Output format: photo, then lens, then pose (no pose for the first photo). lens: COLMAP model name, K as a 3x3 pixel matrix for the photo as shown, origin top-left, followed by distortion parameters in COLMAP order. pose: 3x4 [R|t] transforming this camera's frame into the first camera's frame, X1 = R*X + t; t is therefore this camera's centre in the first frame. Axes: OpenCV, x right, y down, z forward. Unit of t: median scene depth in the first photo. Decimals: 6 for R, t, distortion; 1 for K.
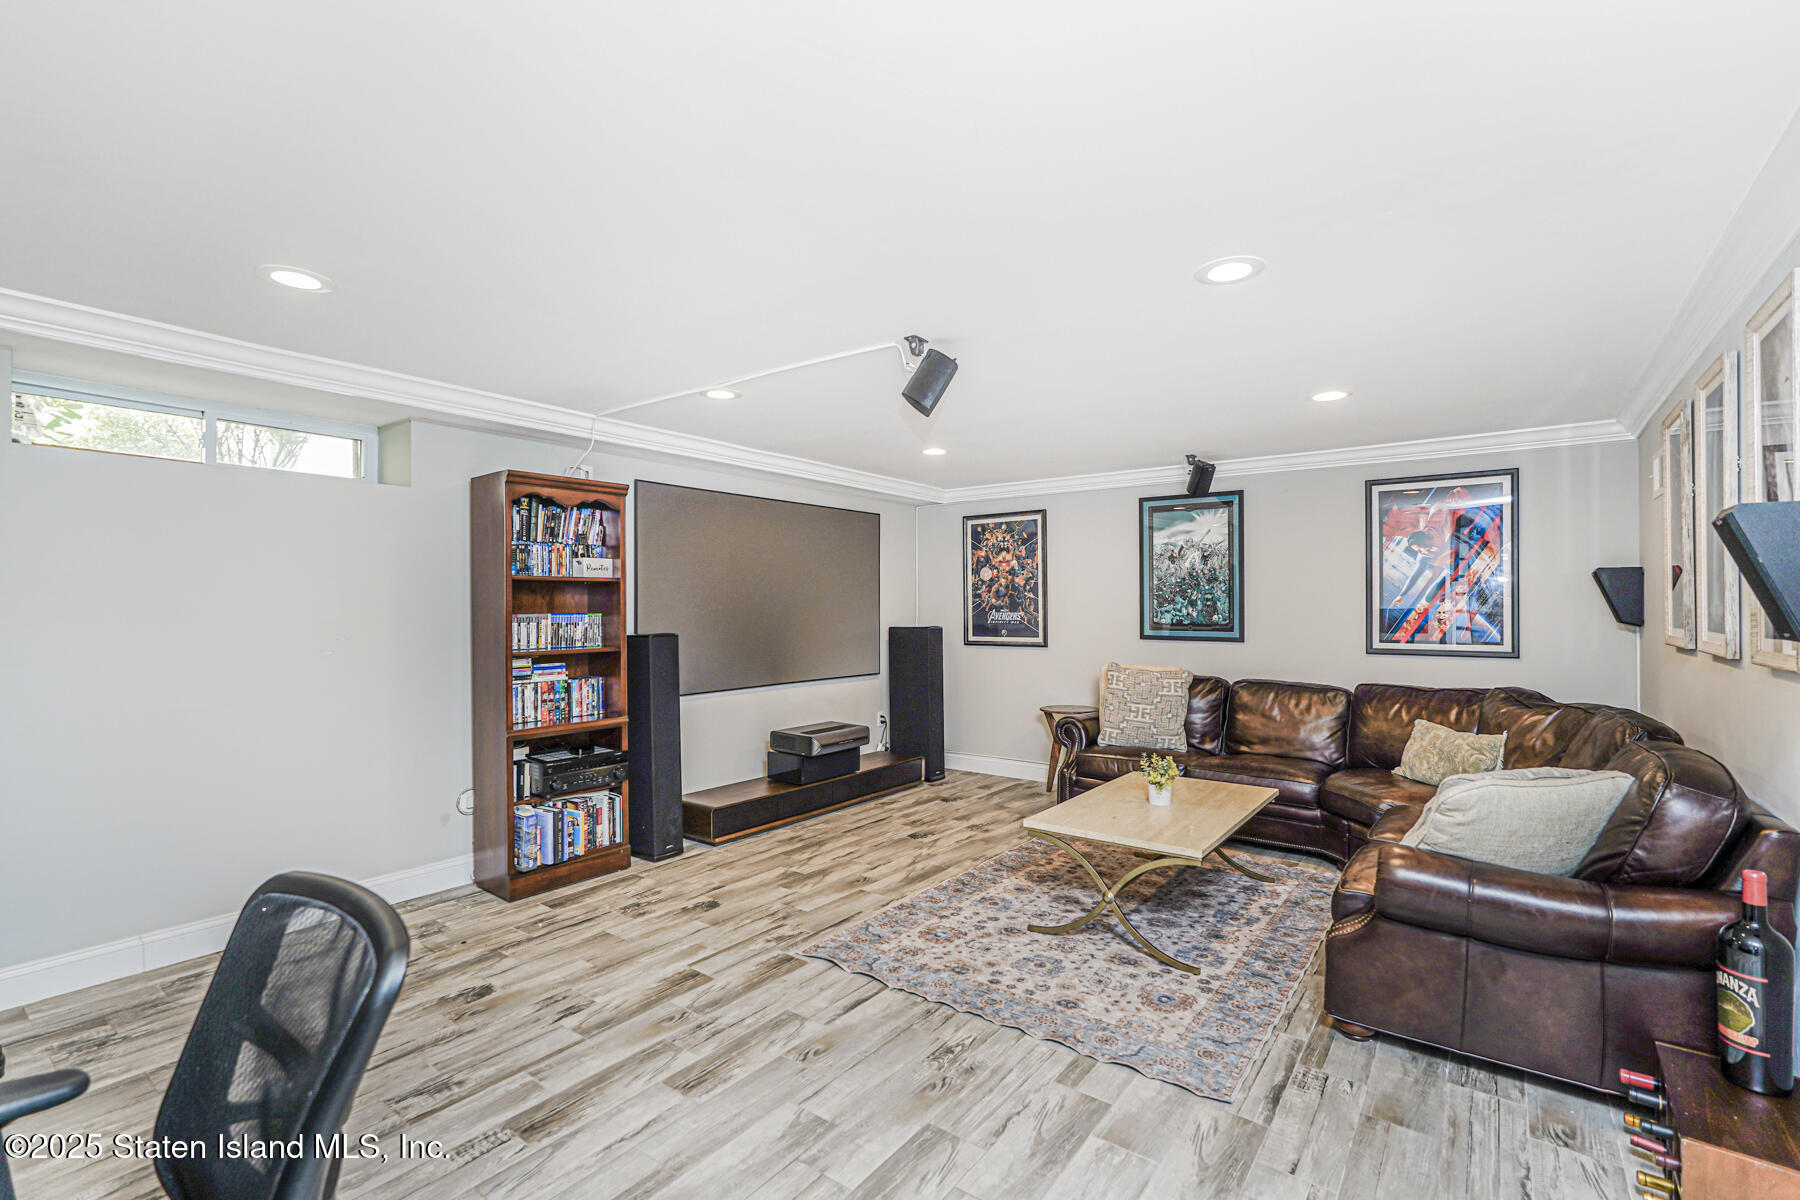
lens RADIAL K [[805.0, 0, 909.4], [0, 805.0, 612.8], [0, 0, 1]] dist [-0.015798, 0.010488]
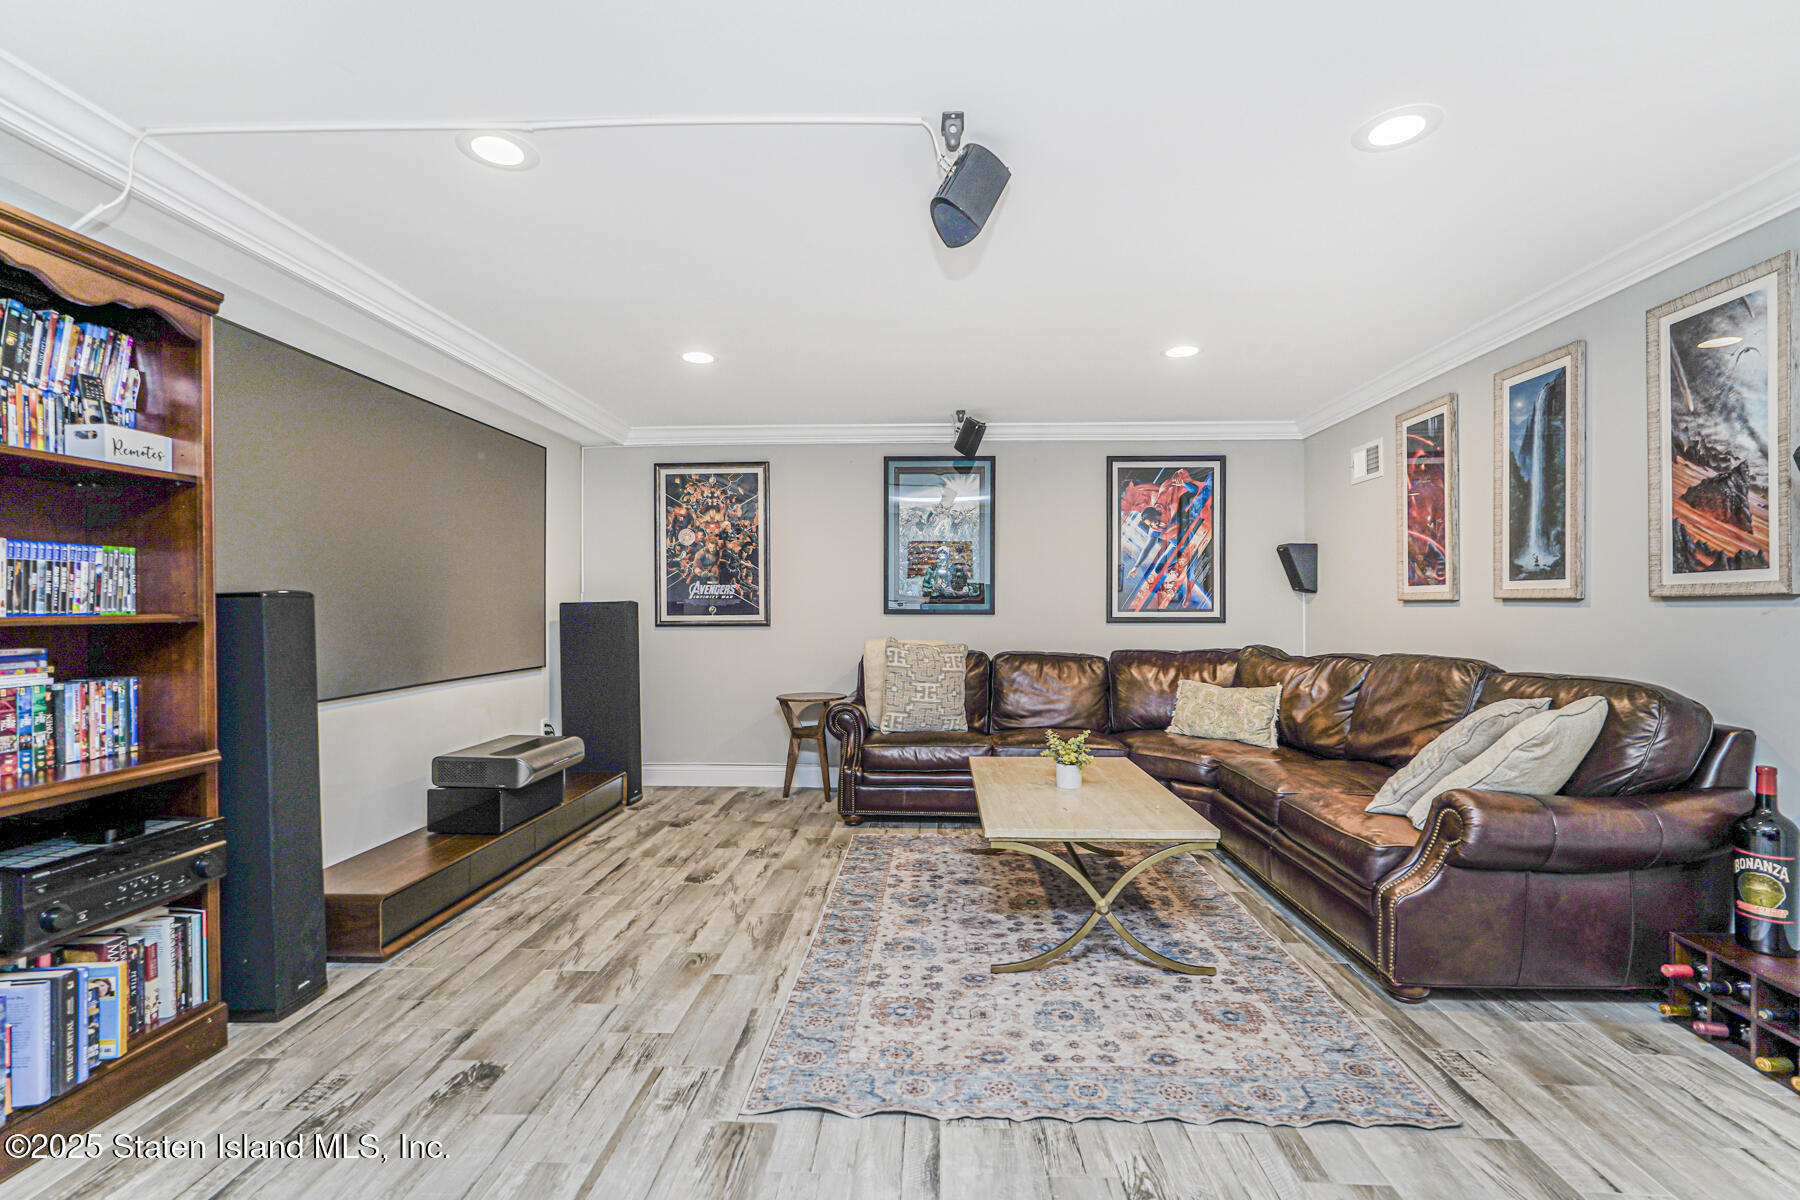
lens RADIAL K [[805.0, 0, 909.4], [0, 805.0, 612.8], [0, 0, 1]] dist [-0.015798, 0.010488]
pose [[0.824379, -0.003737, 0.566026, -0.263025], [0.004063, 0.999992, 0.000684, 0.041159], [-0.566023, 0.001736, 0.824387, 0.318587]]
